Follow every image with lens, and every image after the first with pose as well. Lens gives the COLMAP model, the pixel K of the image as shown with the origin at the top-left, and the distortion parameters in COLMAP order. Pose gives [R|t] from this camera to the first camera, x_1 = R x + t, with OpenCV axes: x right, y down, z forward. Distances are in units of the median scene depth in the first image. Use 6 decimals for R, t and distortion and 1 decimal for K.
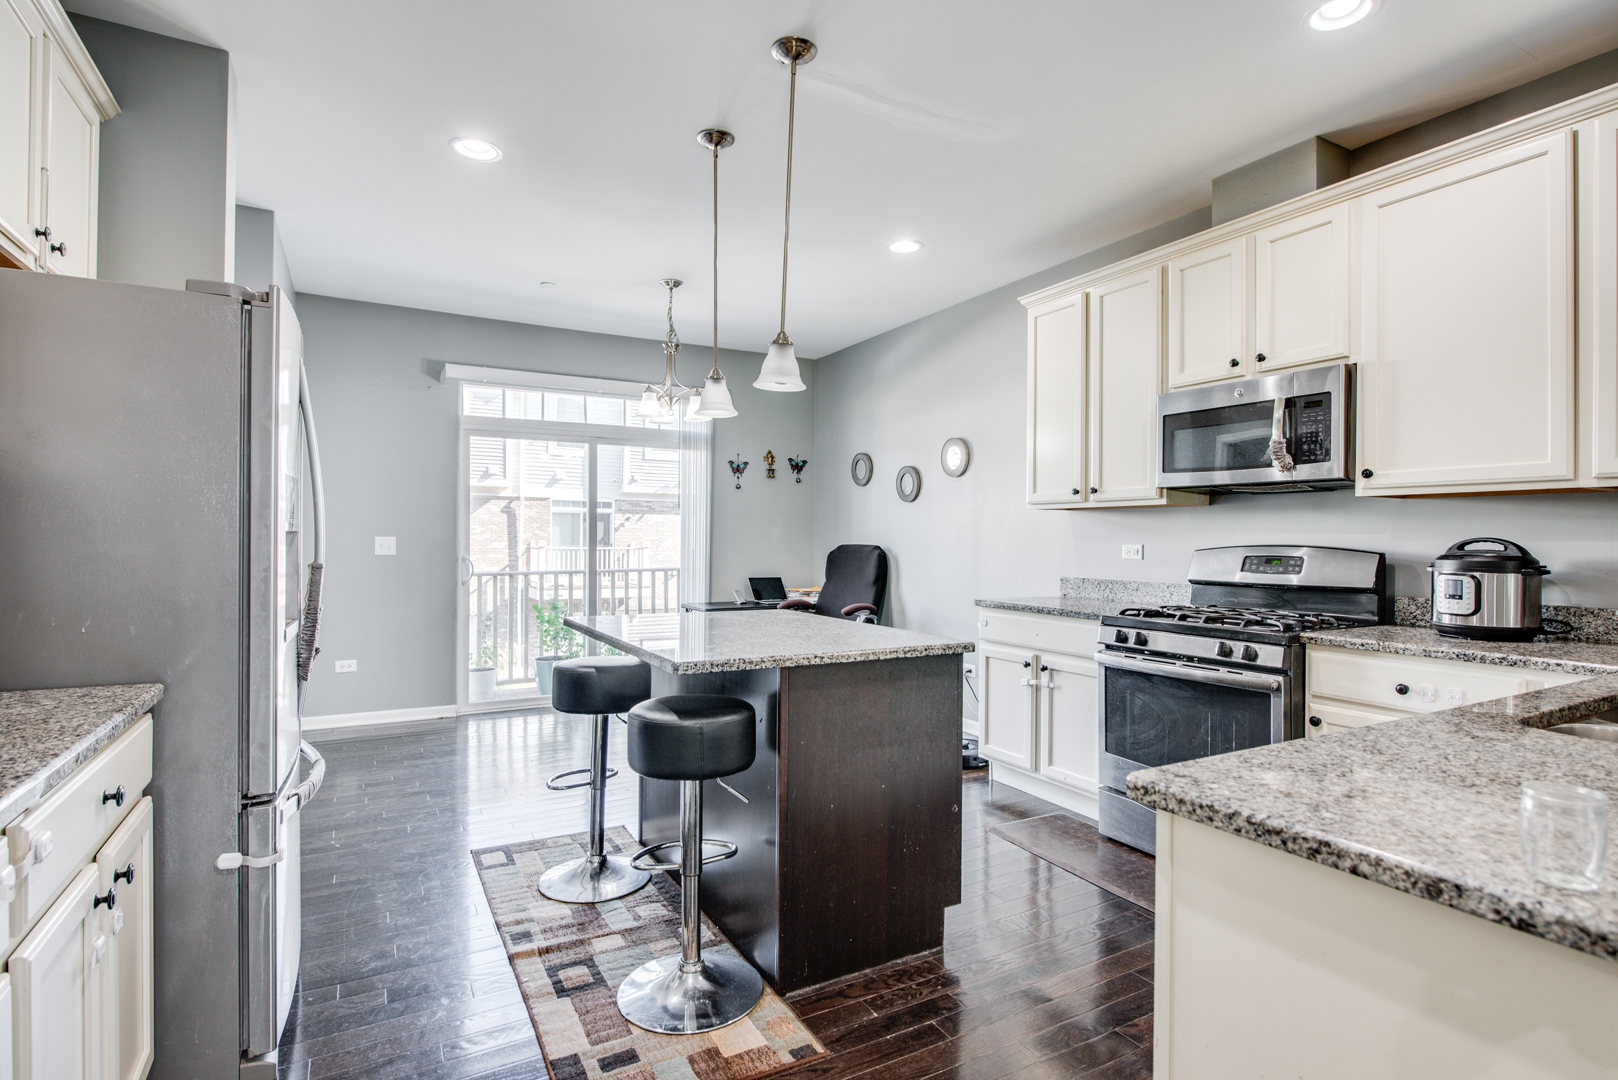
lens RADIAL K [[796.8, 0, 811.5], [0, 796.8, 539.4], [0, 0, 1]] dist [-0.006703, -0.000710]
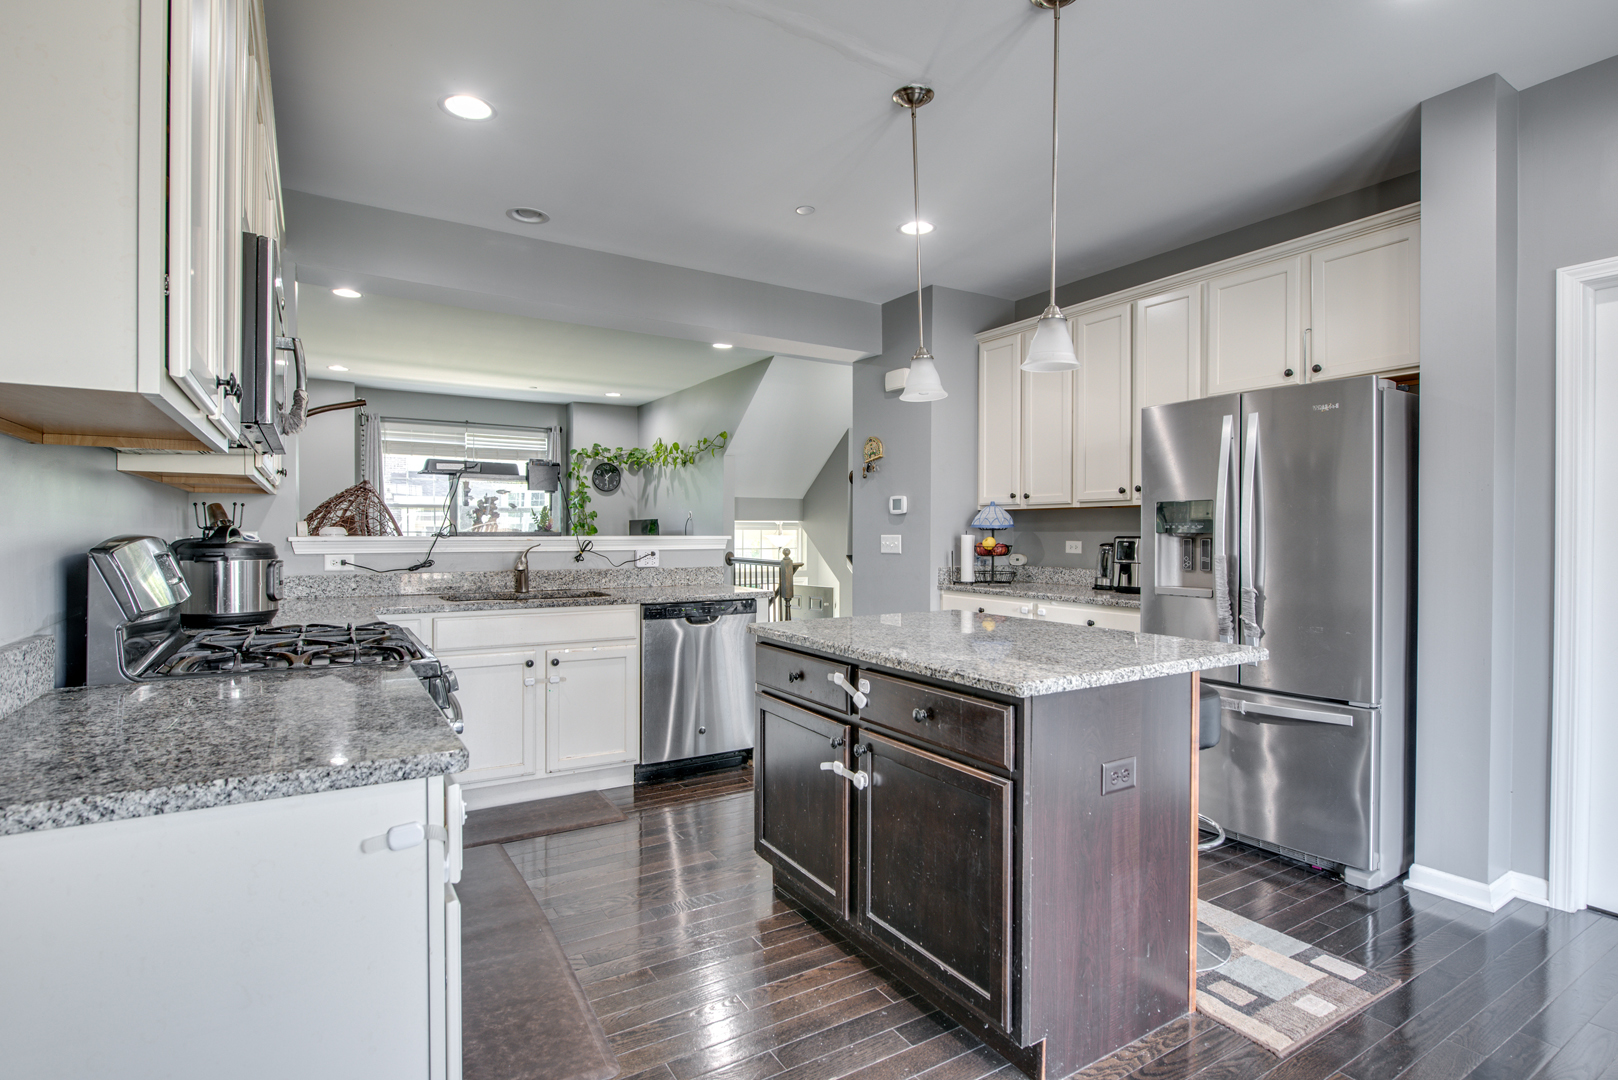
lens RADIAL K [[796.8, 0, 809.7], [0, 796.8, 539.7], [0, 0, 1]] dist [-0.006703, -0.000710]
pose [[-0.999105, -0.018036, -0.038263, 0.137184], [-0.018323, 0.999806, 0.007162, -0.002077], [0.038127, 0.007857, -0.999242, 1.704043]]
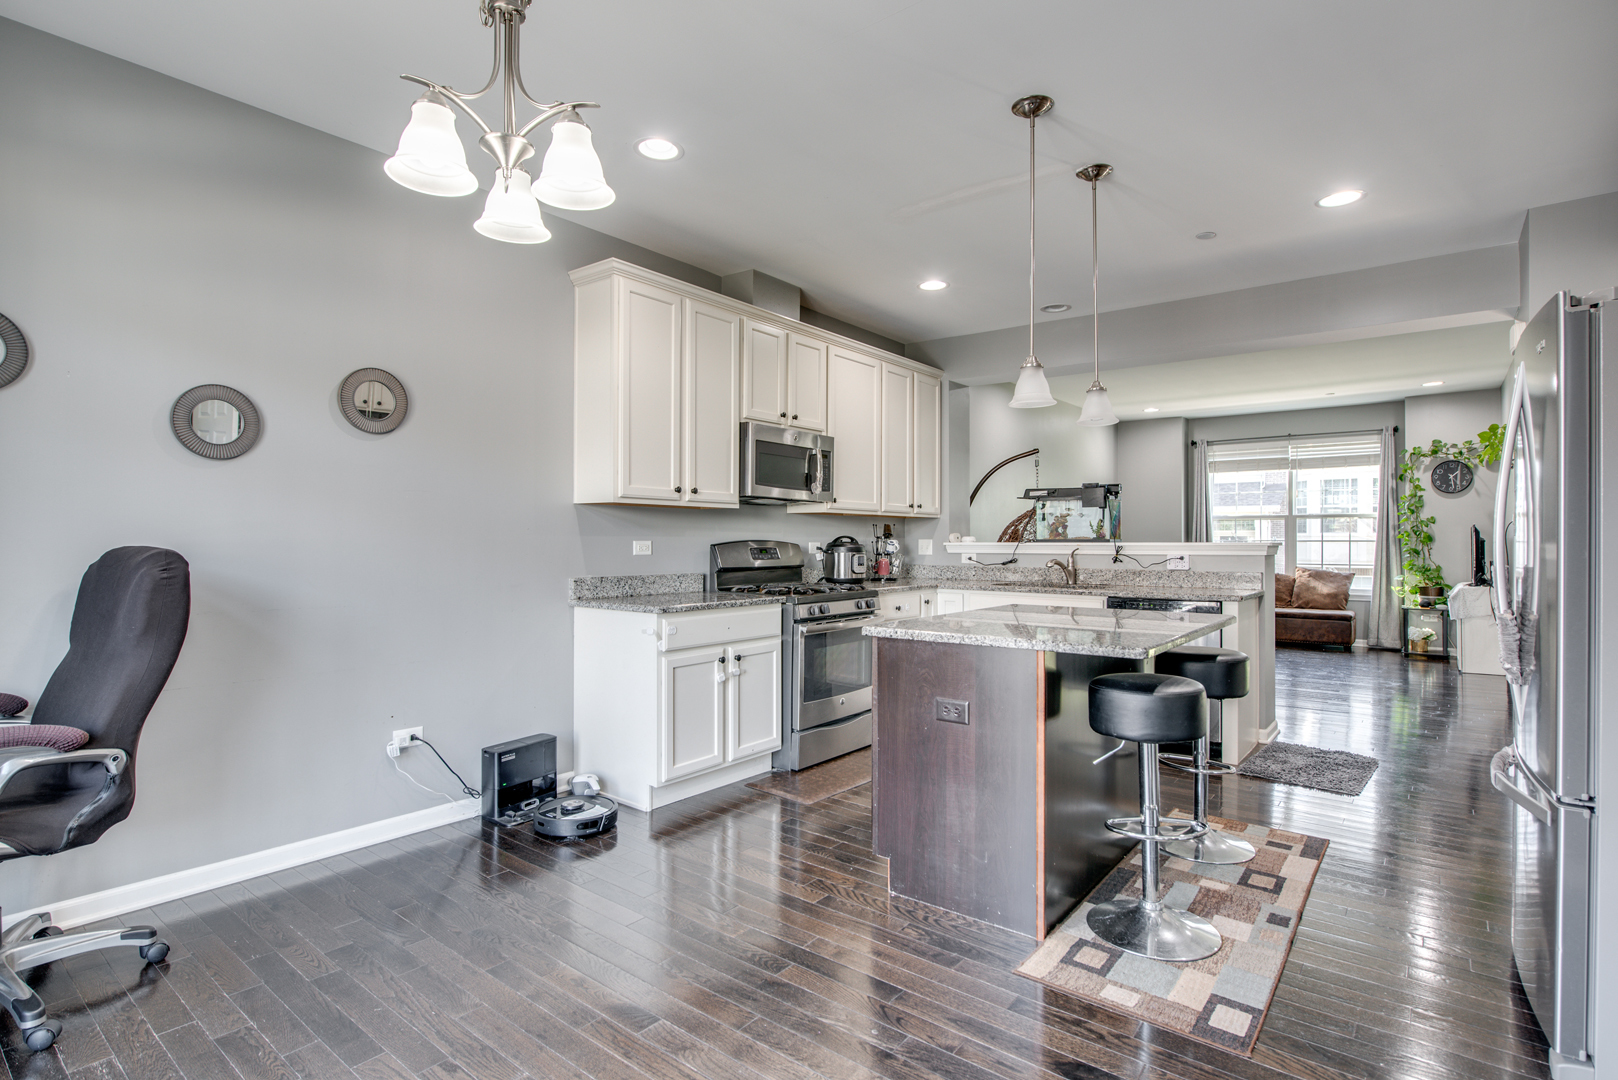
lens RADIAL K [[796.8, 0, 815.5], [0, 796.8, 535.6], [0, 0, 1]] dist [-0.006703, -0.000710]
pose [[-0.380914, -0.009729, 0.924559, -0.871126], [-0.008180, 0.999941, 0.007153, -0.012829], [-0.924574, -0.004838, -0.380971, 1.560219]]
